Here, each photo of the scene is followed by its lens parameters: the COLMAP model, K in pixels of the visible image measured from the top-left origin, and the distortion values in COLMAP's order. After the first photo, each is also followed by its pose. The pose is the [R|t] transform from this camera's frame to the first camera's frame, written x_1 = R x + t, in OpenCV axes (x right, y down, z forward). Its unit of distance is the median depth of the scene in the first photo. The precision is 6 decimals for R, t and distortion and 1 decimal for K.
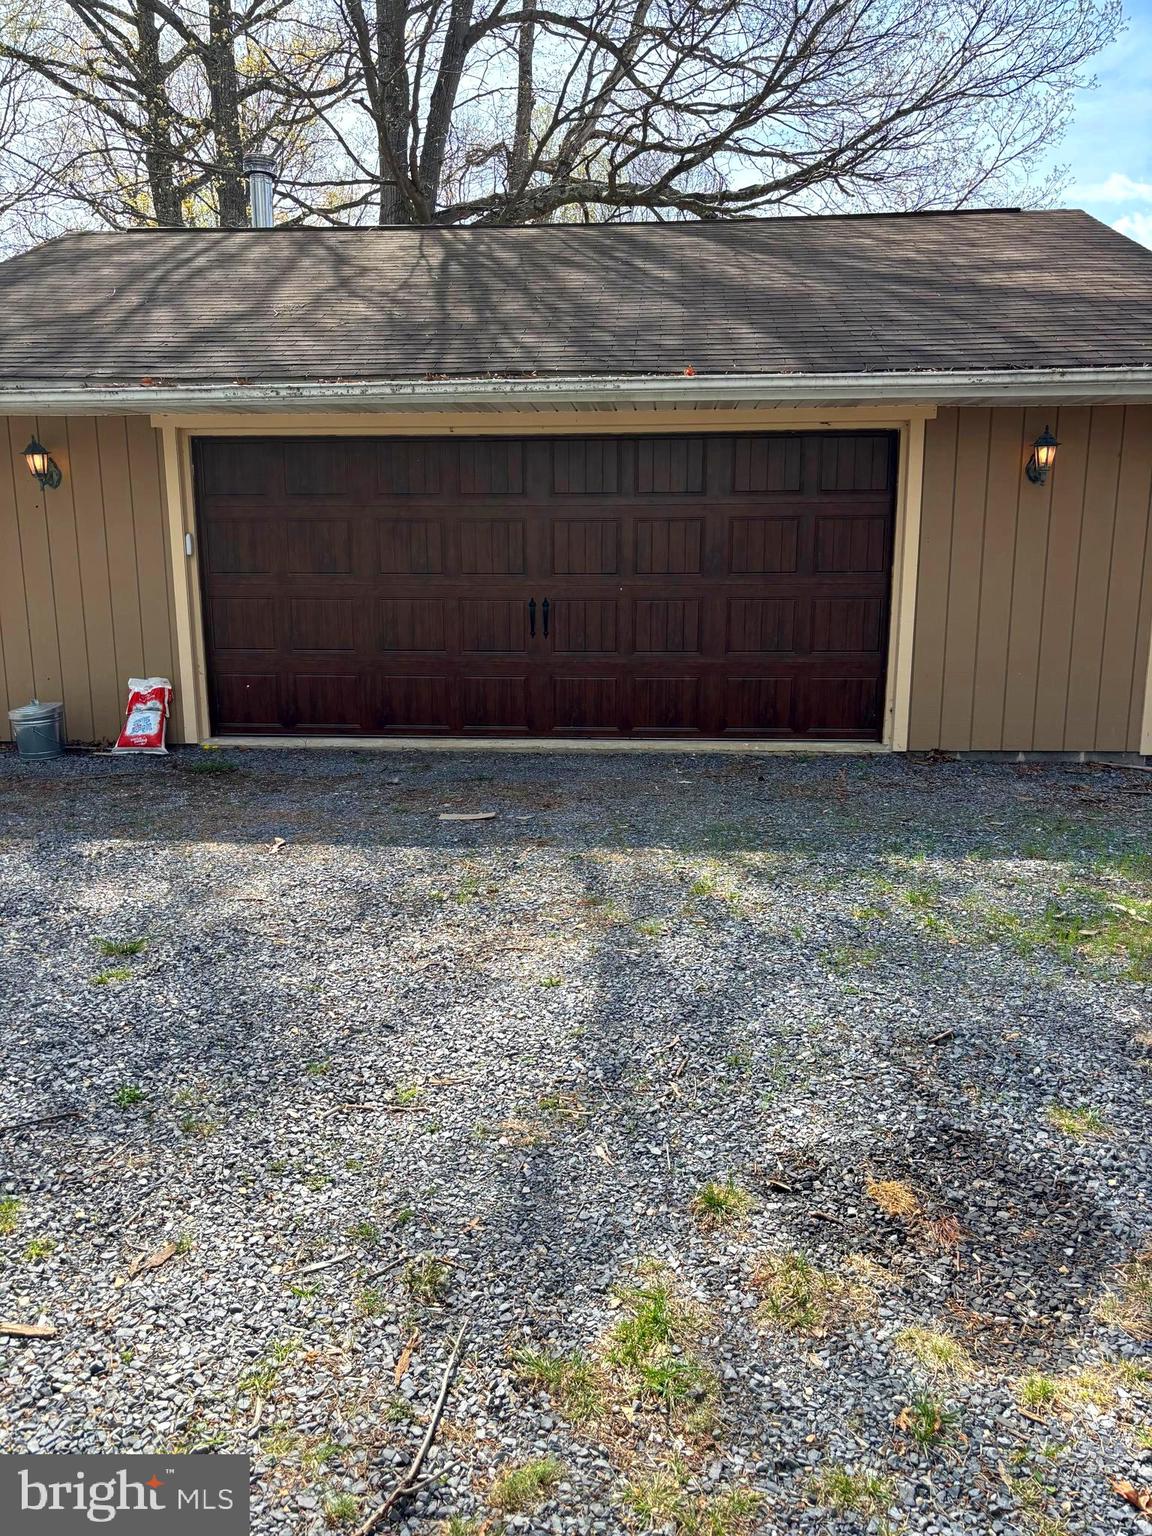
lens RADIAL K [[1161.2, 0, 574.7], [0, 1161.2, 768.3], [0, 0, 1]] dist [0.050216, -0.060200]
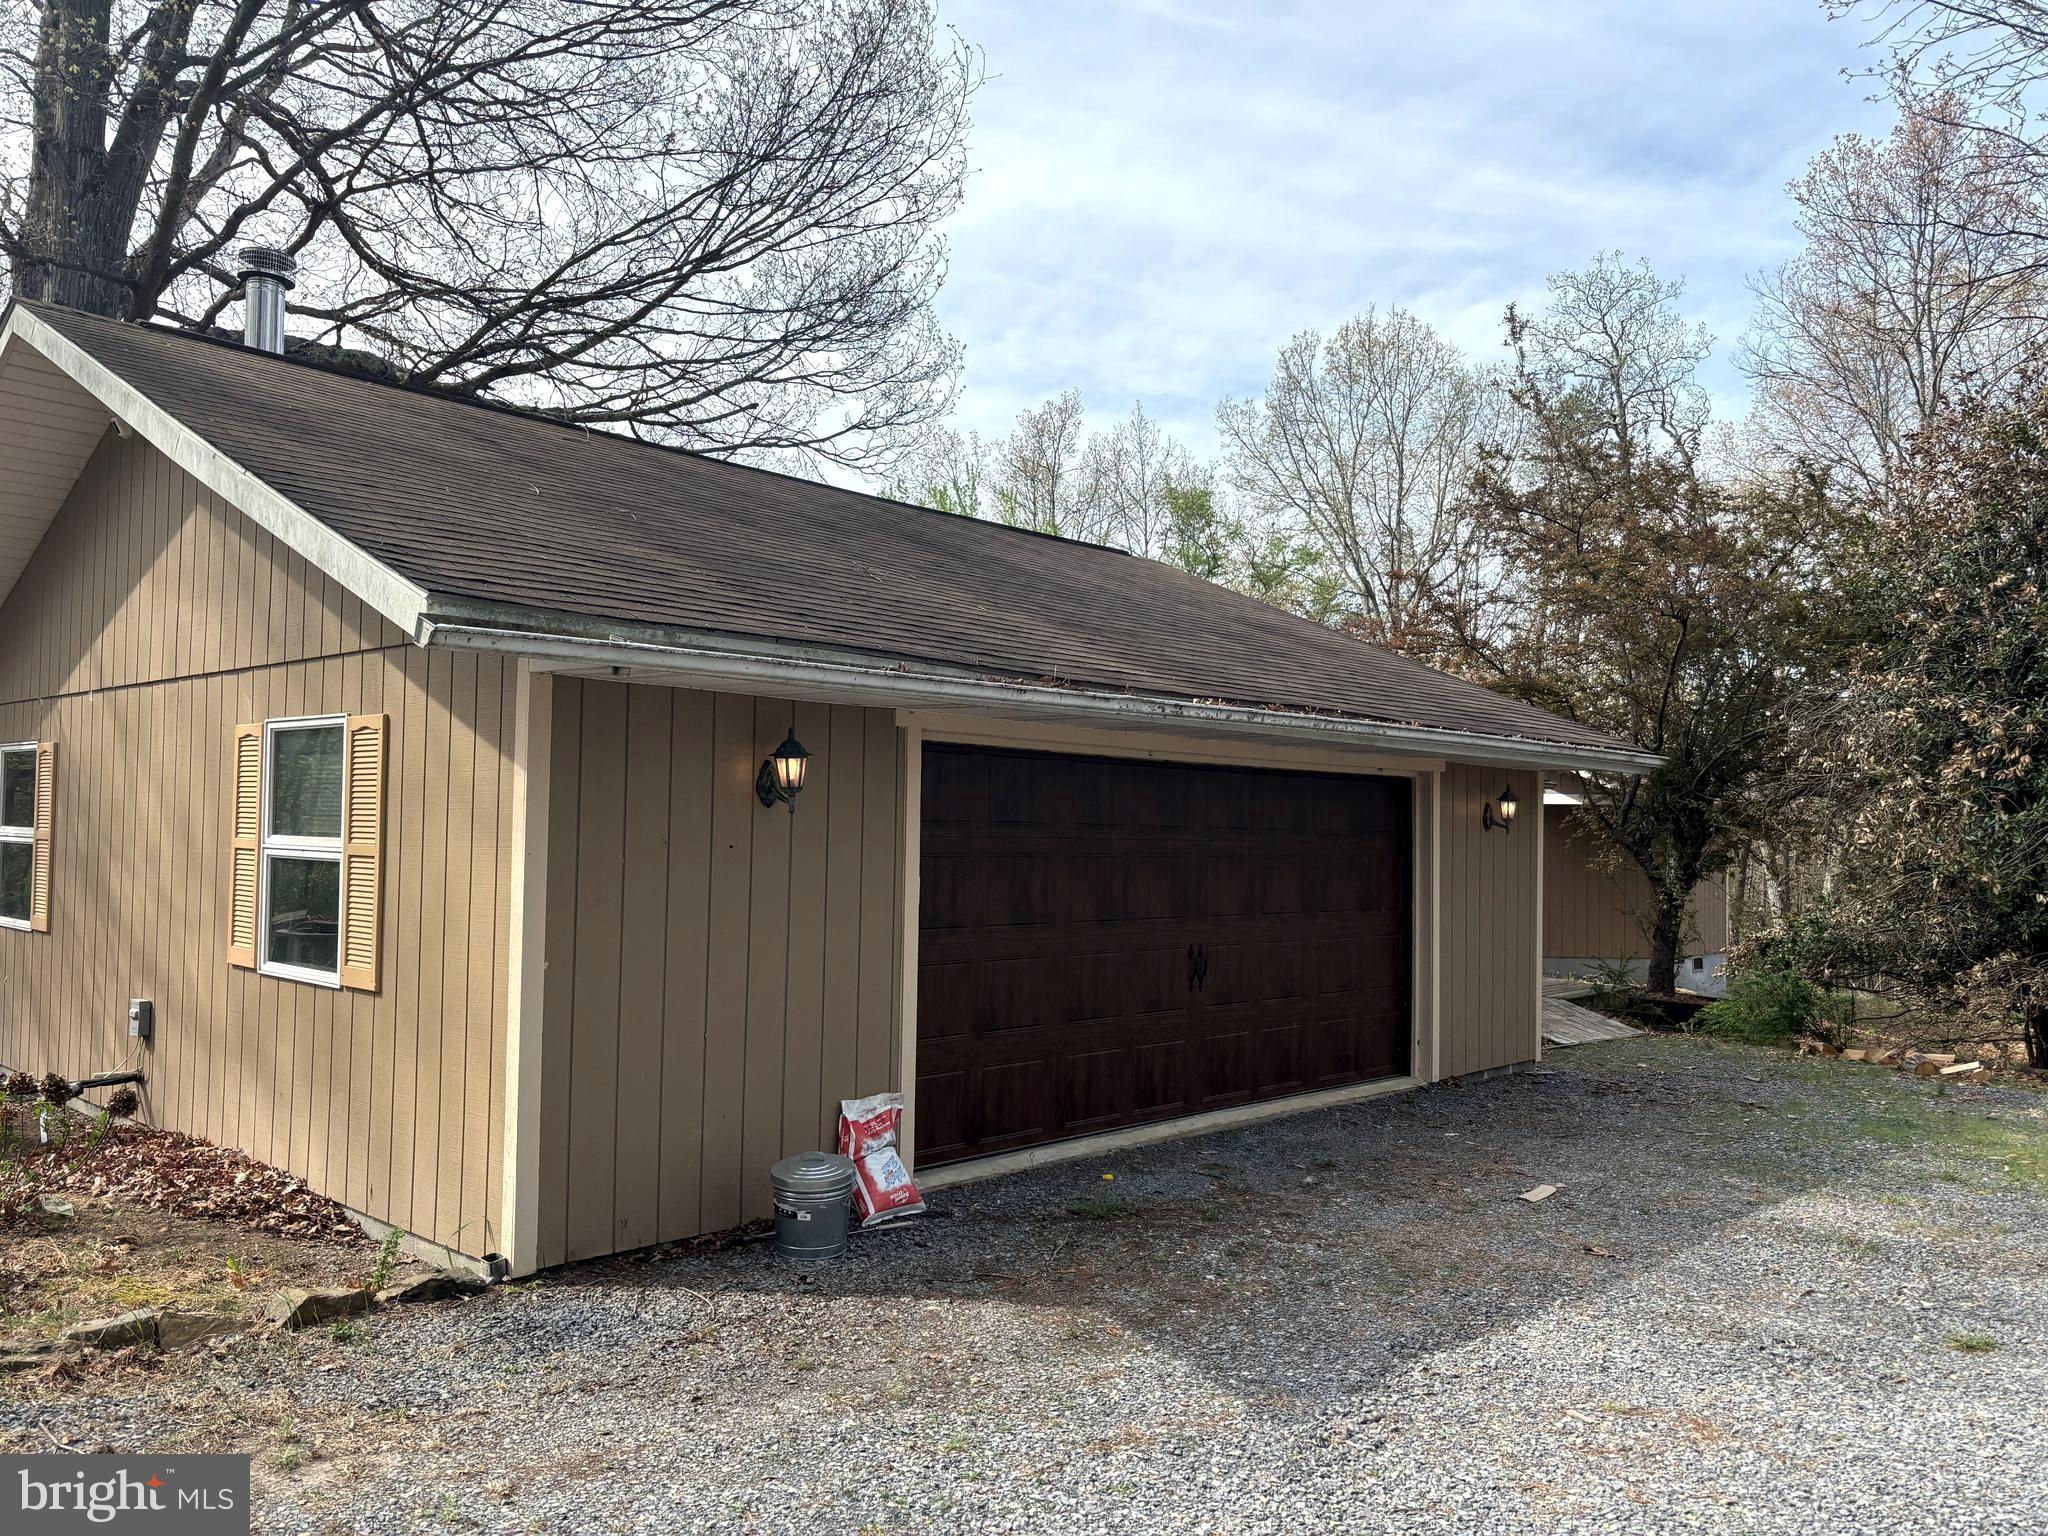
lens RADIAL K [[1548.3, 0, 1029.3], [0, 1548.3, 765.5], [0, 0, 1]] dist [0.050216, -0.060200]
pose [[0.628148, 0.050669, 0.776442, -1.035400], [0.140250, 0.974160, -0.177036, -0.094247], [-0.765350, 0.220101, 0.604810, 0.383864]]
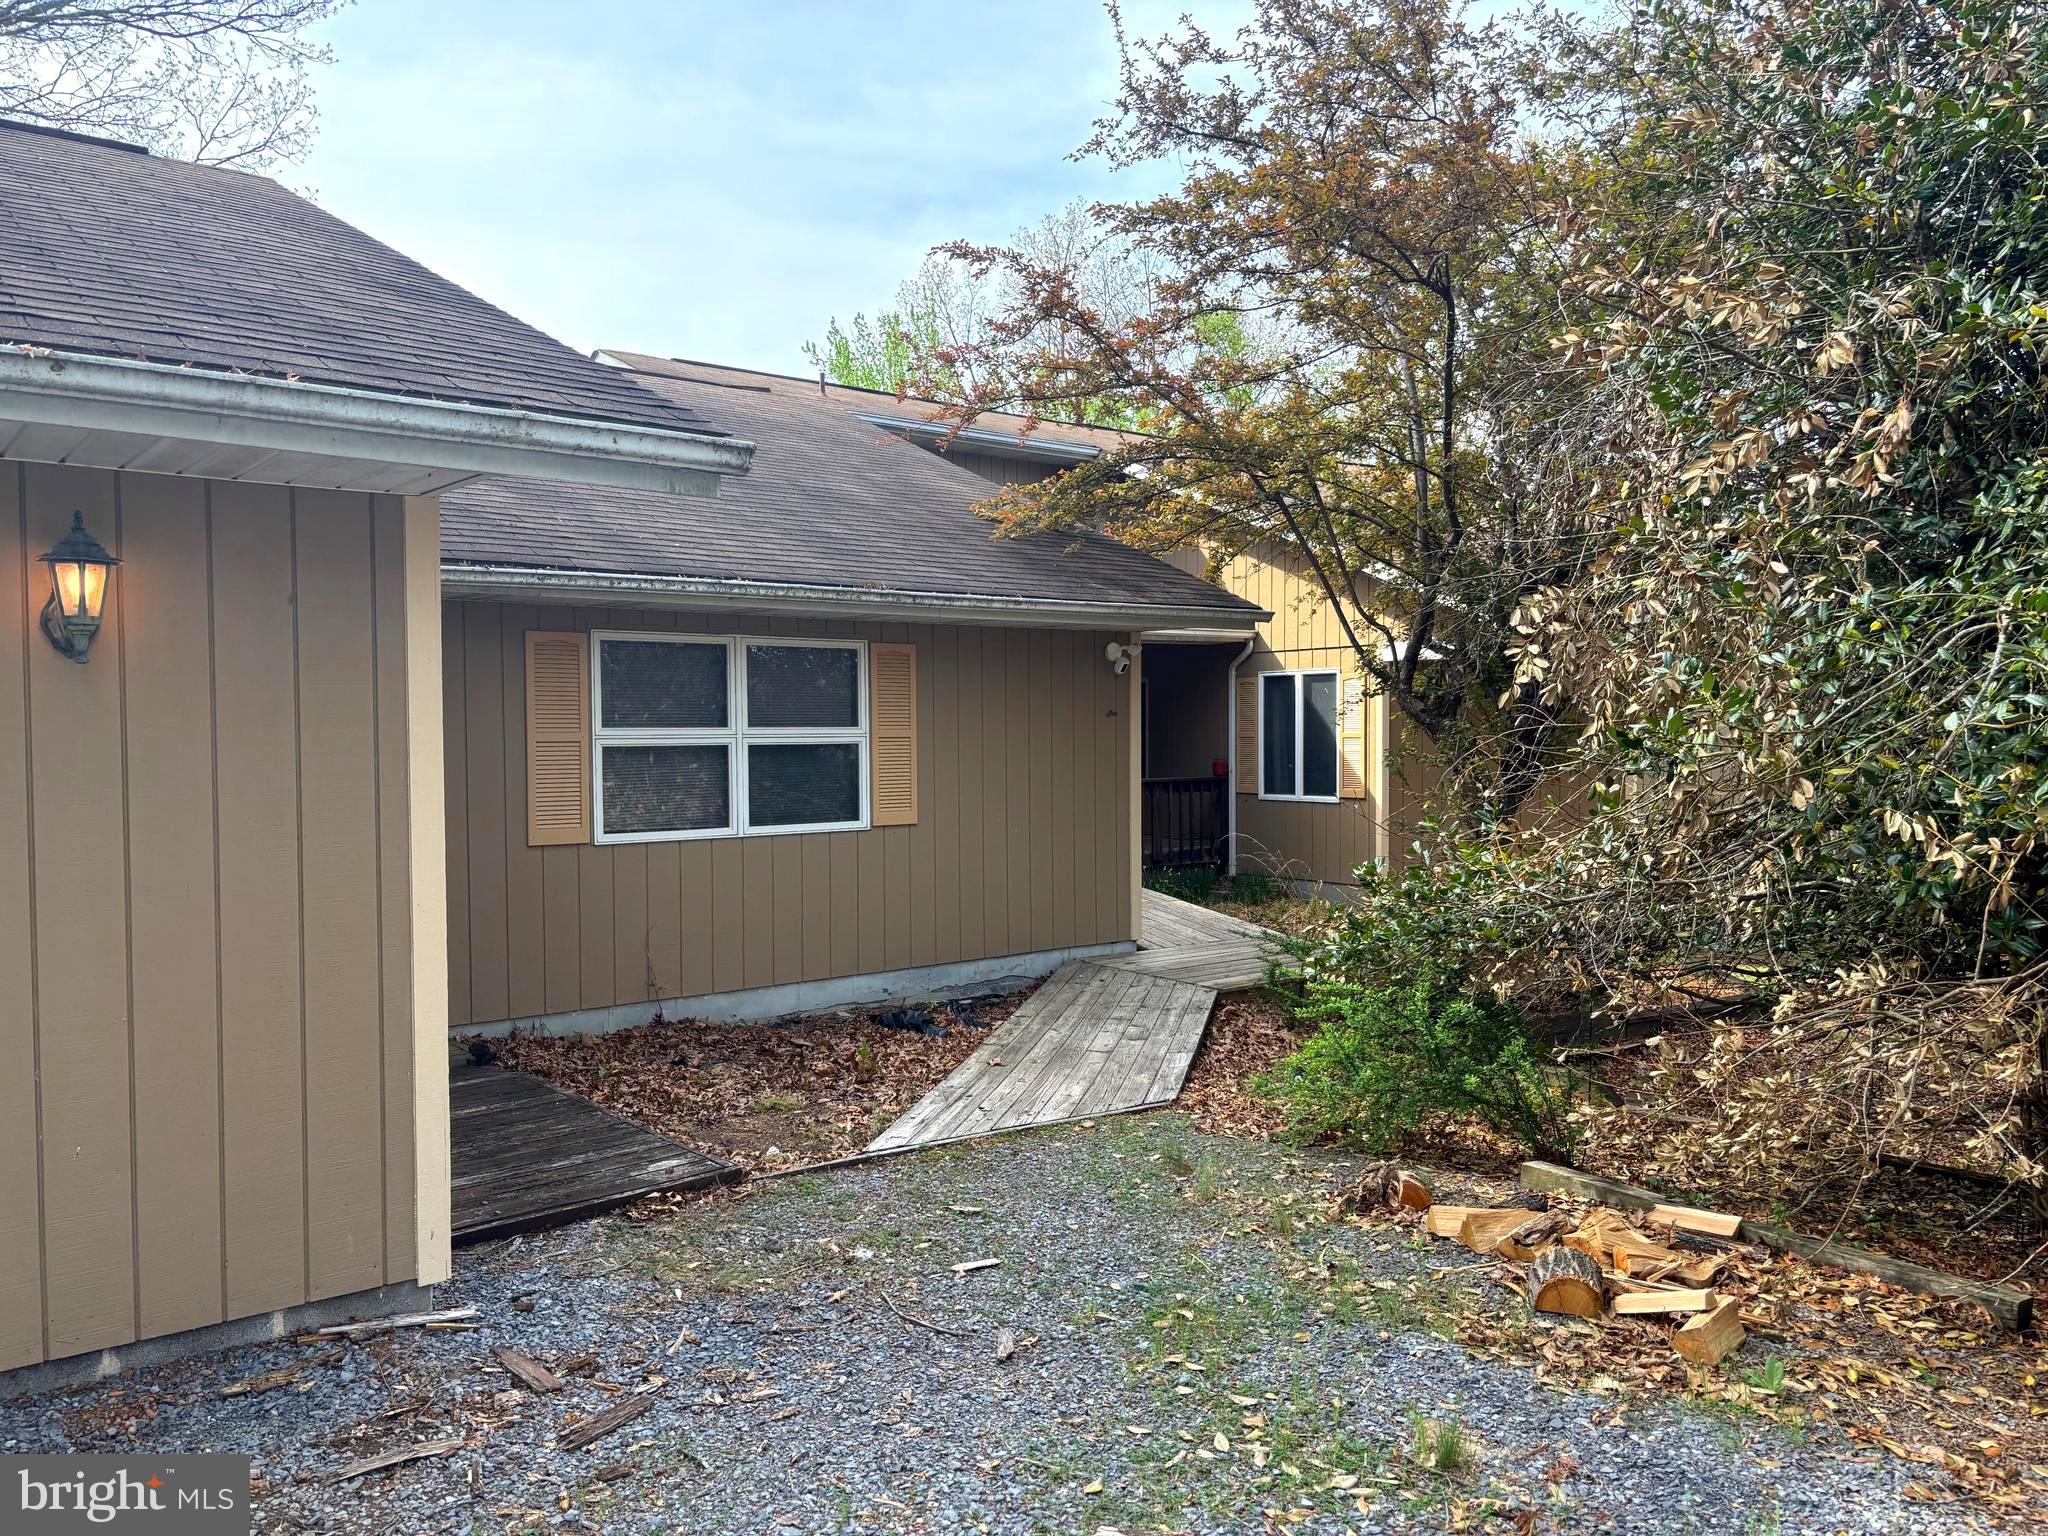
lens RADIAL K [[1548.3, 0, 1024.5], [0, 1548.3, 769.9], [0, 0, 1]] dist [0.050216, -0.060200]
pose [[0.742581, -0.017059, 0.669539, 0.267370], [0.138702, 0.981921, -0.128815, -0.091974], [-0.655237, 0.188522, 0.731522, 0.401557]]
